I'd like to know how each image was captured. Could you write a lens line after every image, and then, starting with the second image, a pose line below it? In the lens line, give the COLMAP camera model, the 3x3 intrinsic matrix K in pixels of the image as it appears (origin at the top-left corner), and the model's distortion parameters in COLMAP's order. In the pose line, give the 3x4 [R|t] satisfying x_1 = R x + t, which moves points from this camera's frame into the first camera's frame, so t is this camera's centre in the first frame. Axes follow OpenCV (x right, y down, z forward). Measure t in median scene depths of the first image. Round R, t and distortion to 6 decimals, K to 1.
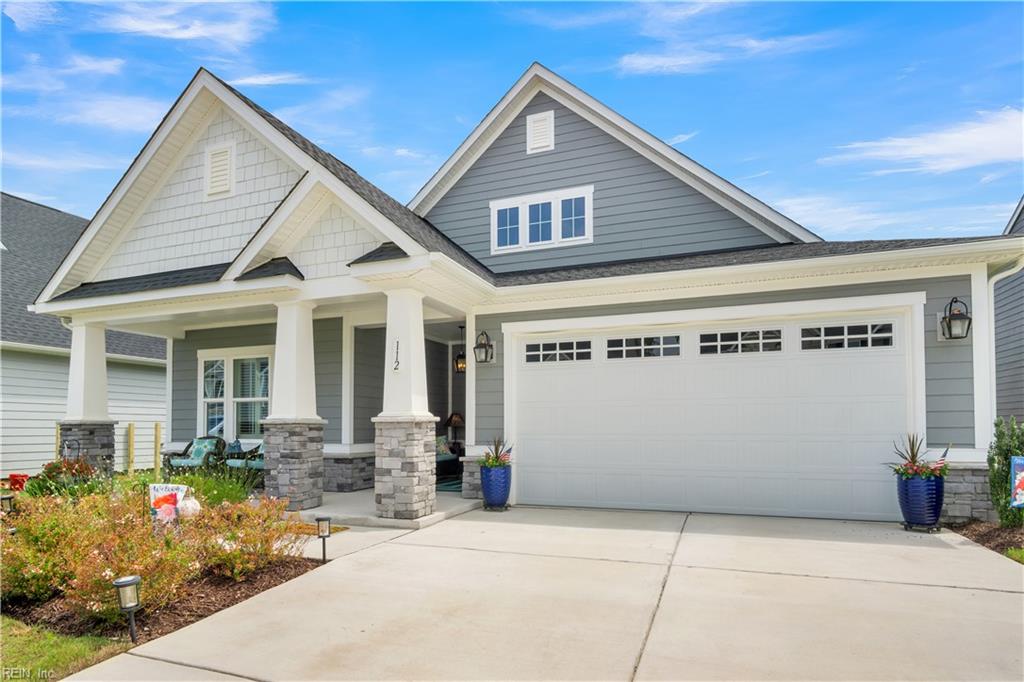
lens RADIAL K [[588.0, 0, 514.6], [0, 588.0, 413.6], [0, 0, 1]] dist [-0.004630, -0.000260]
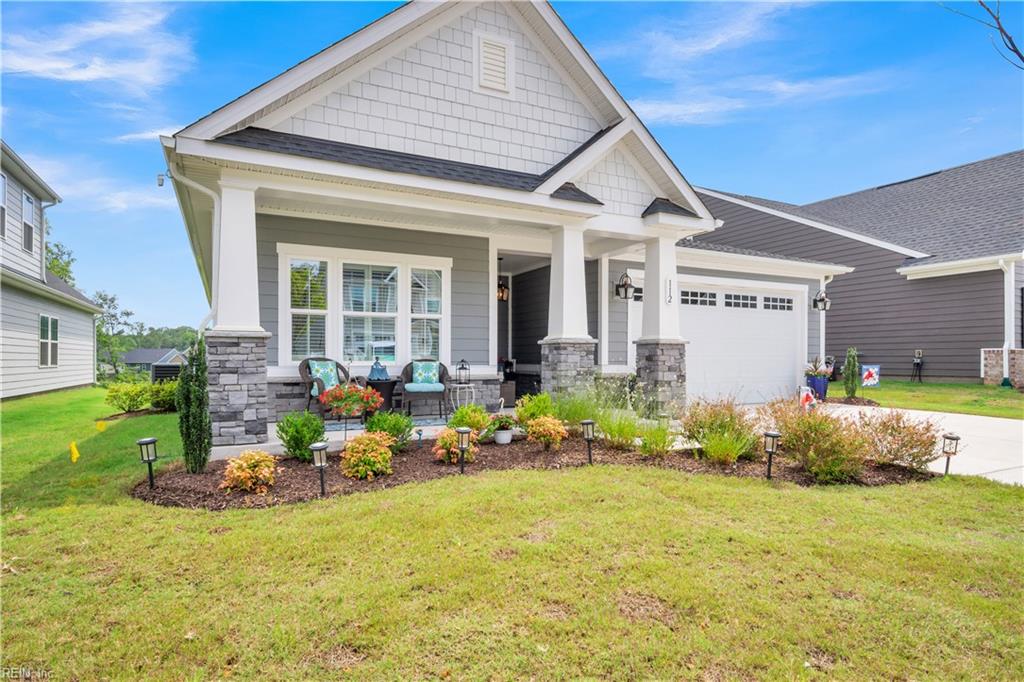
lens RADIAL K [[569.8, 0, 510.6], [0, 569.8, 363.8], [0, 0, 1]] dist [-0.002648, -0.000209]
pose [[0.660535, -0.001935, 0.750793, -1.099192], [-0.018875, 0.999638, 0.019183, 0.032681], [-0.750558, -0.026843, 0.660259, 0.365051]]
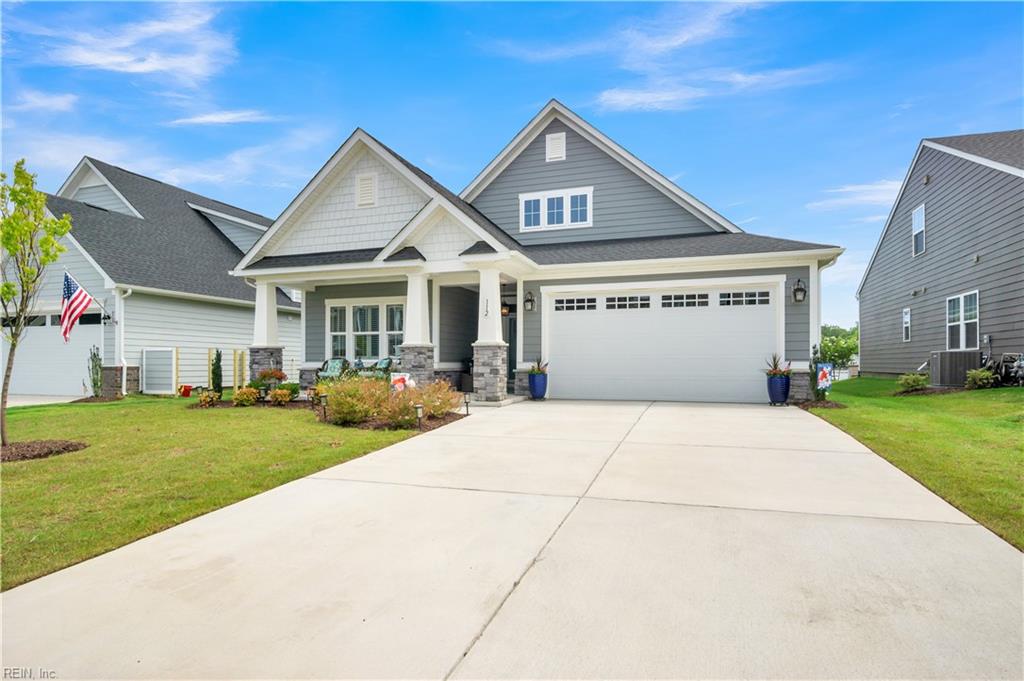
lens RADIAL K [[577.0, 0, 511.8], [0, 577.0, 363.1], [0, 0, 1]] dist [-0.003064, -0.000645]
pose [[0.999508, 0.003871, 0.031114, -0.146157], [-0.004533, 0.999764, 0.021239, 0.022915], [-0.031024, -0.021370, 0.999290, -0.570491]]
